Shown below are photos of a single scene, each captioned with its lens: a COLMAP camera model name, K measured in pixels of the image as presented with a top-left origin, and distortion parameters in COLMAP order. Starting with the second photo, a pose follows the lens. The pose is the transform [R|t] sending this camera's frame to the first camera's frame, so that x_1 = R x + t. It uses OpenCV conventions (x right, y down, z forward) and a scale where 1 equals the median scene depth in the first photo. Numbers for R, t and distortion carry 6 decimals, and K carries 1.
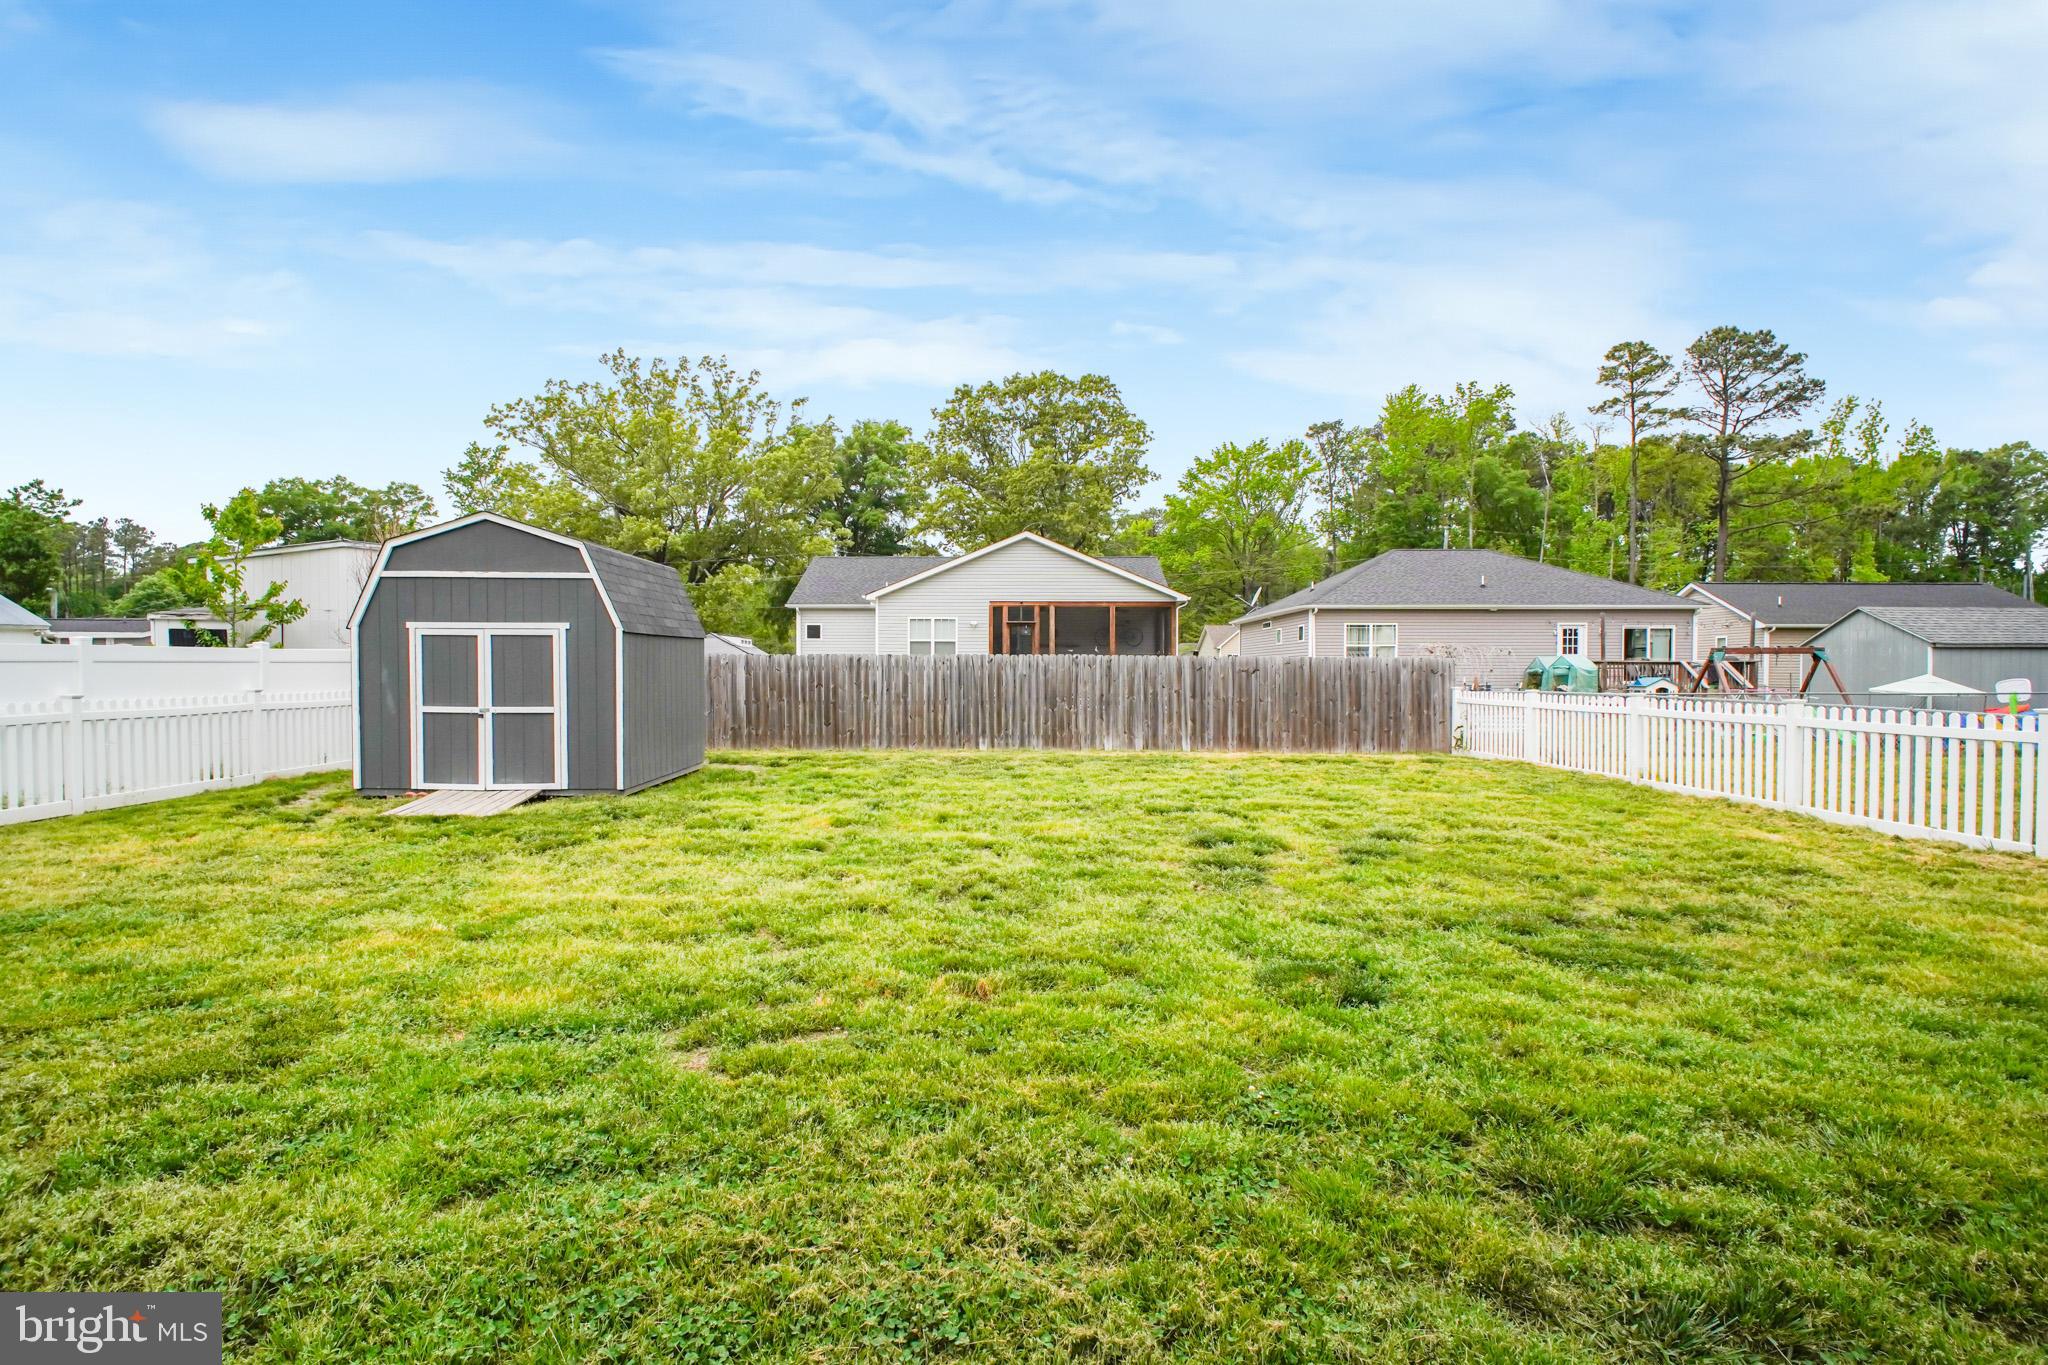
lens RADIAL K [[928.9, 0, 999.3], [0, 928.9, 685.1], [0, 0, 1]] dist [0.003615, -0.006234]
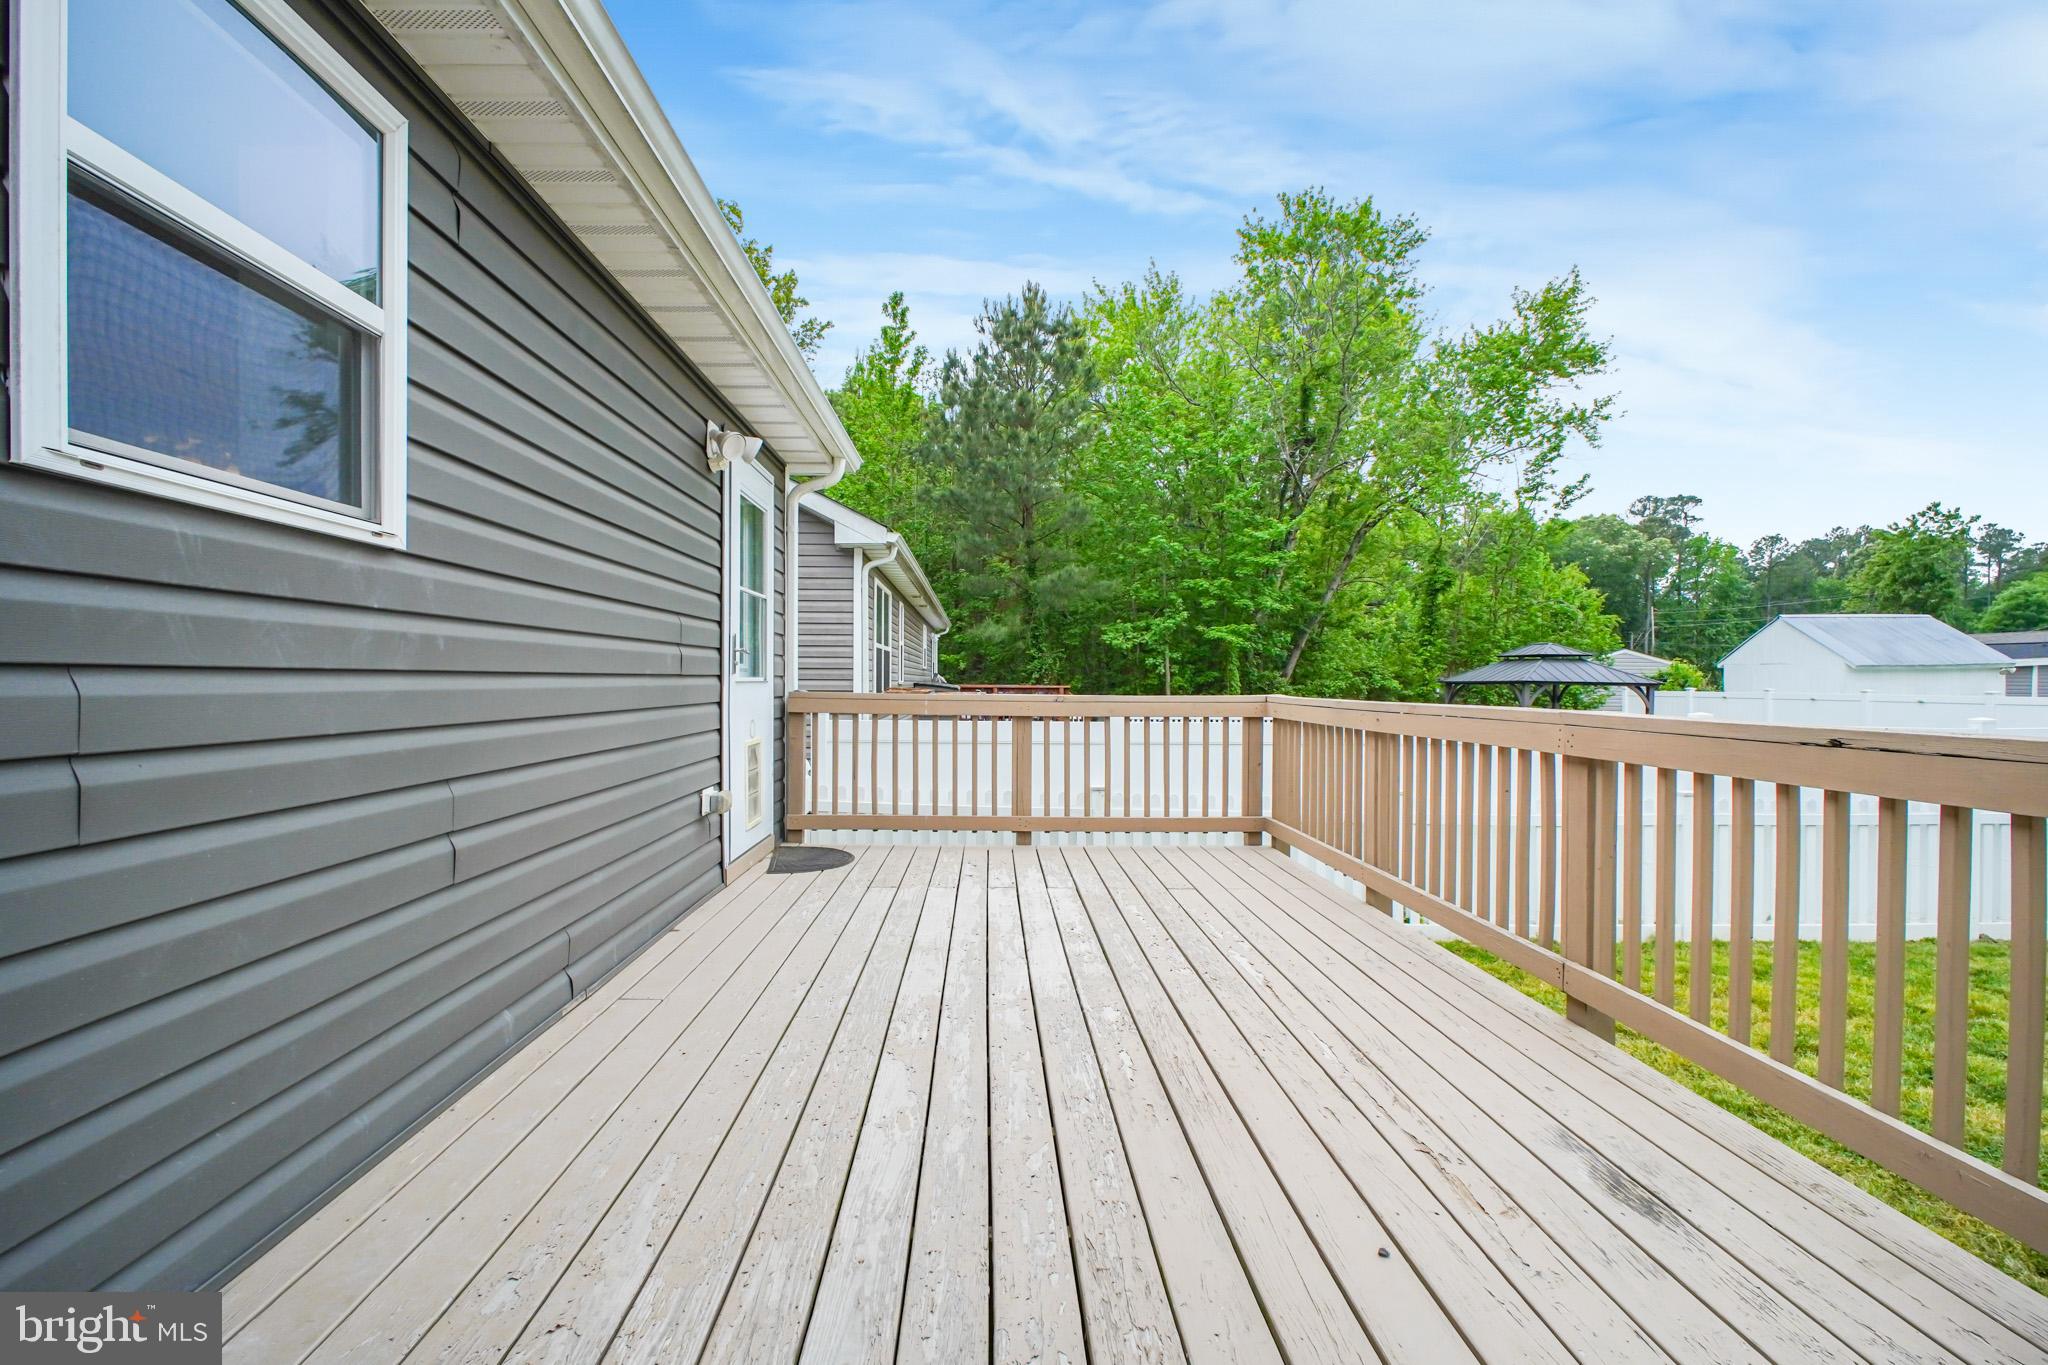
lens RADIAL K [[959.0, 0, 1002.5], [0, 959.0, 683.6], [0, 0, 1]] dist [0.002015, -0.006044]
pose [[0.018591, 0.000600, -0.999827, -0.026624], [-0.017578, 0.999845, 0.000273, -0.008192], [0.999673, 0.017570, 0.018599, -0.012254]]
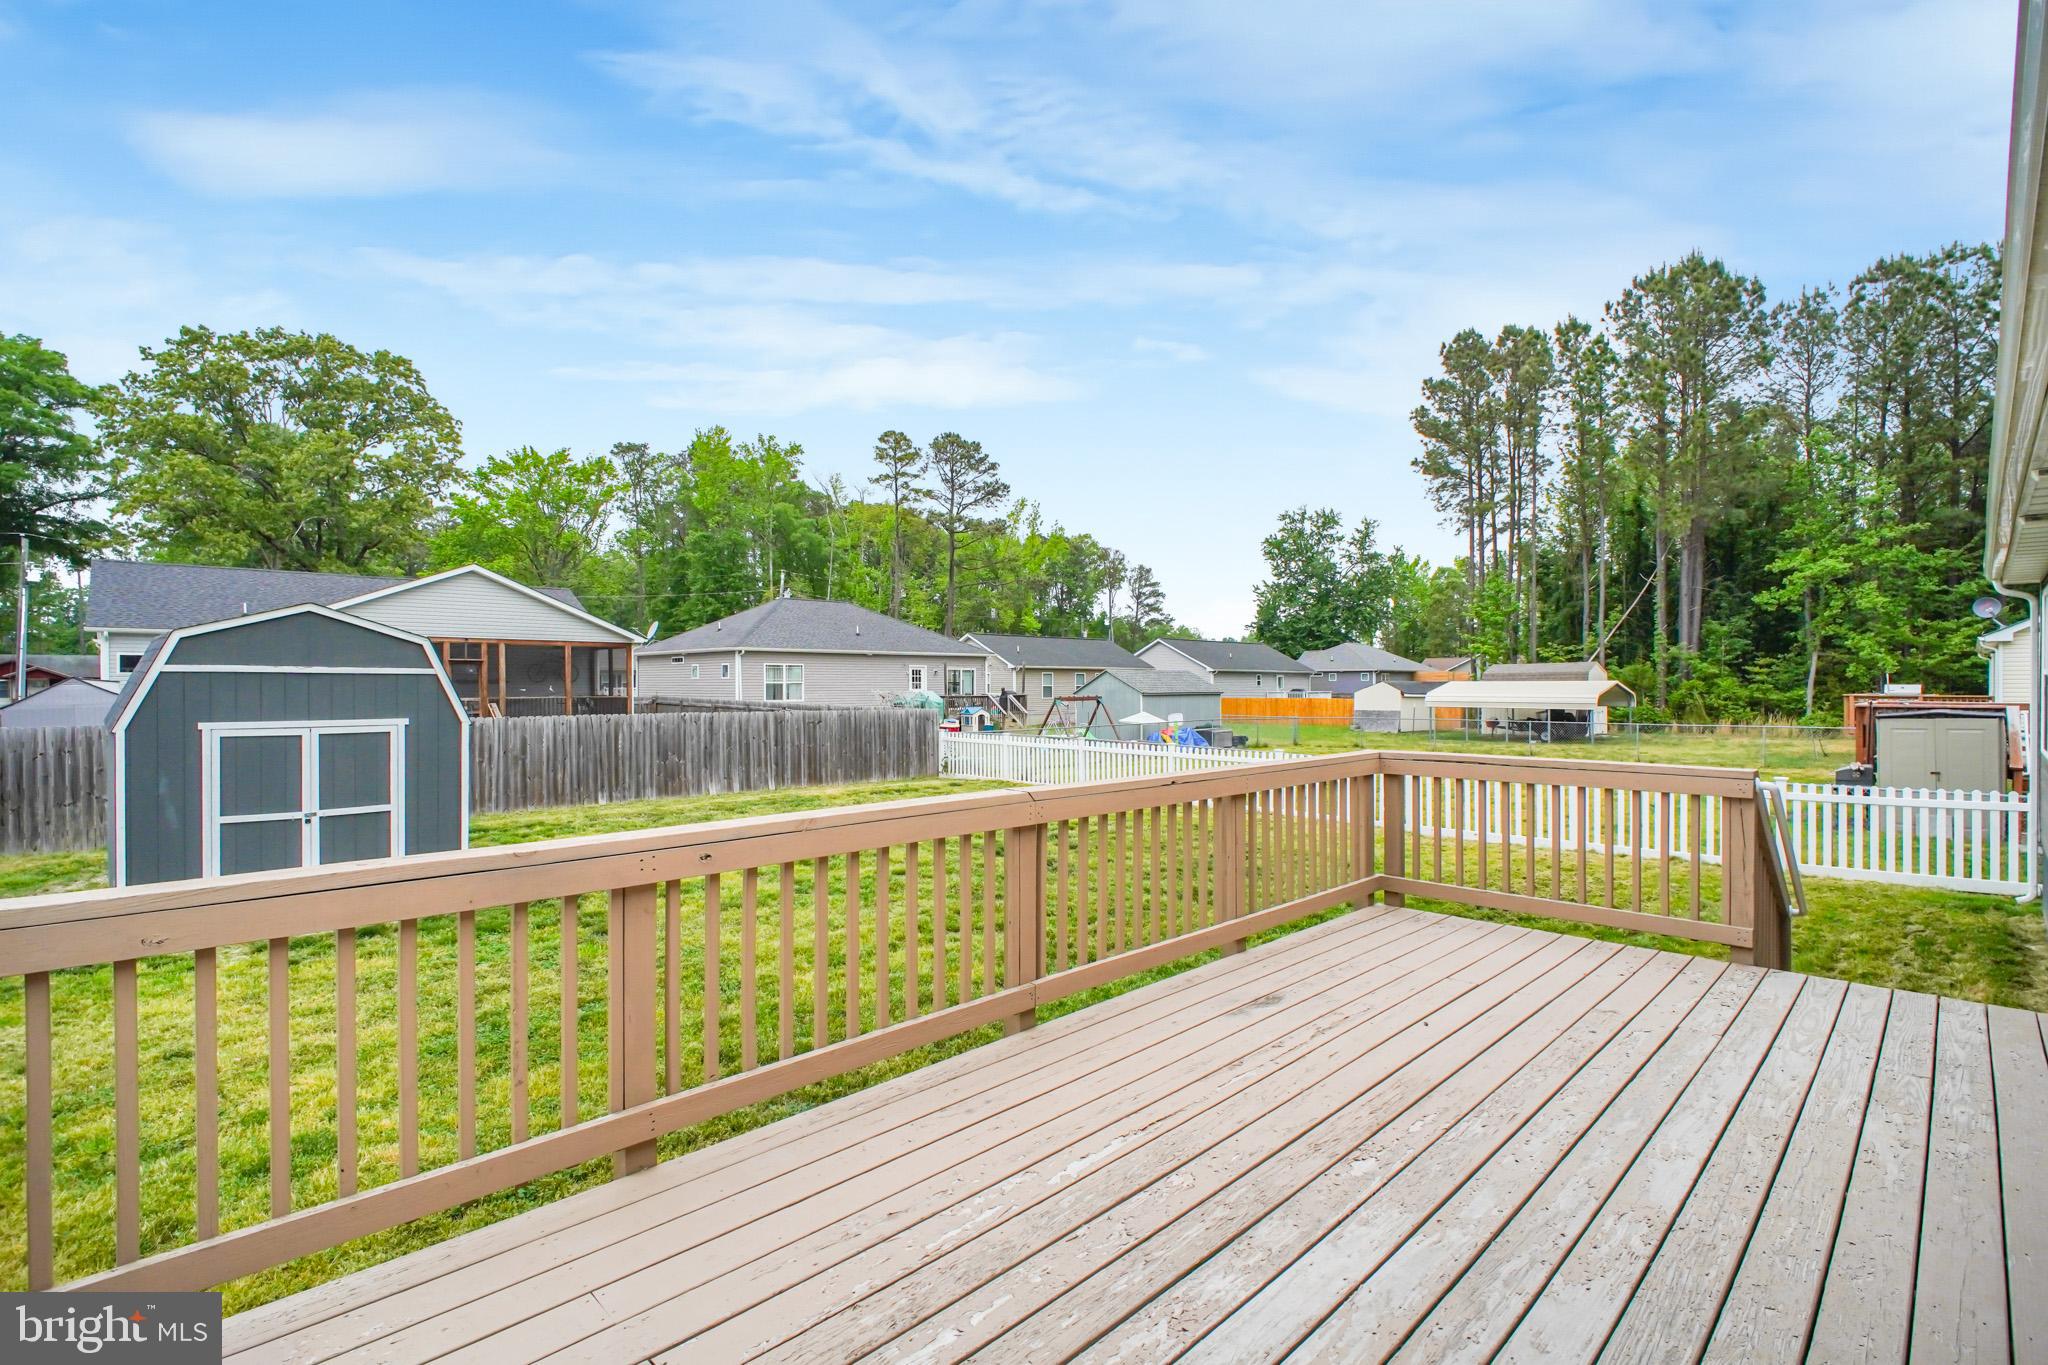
lens RADIAL K [[928.9, 0, 1003.5], [0, 928.9, 701.1], [0, 0, 1]] dist [0.003615, -0.006234]
pose [[0.724313, -0.015455, 0.689298, -0.097712], [0.011583, 0.999880, 0.010248, -0.012621], [-0.689374, 0.000561, 0.724406, -0.022614]]
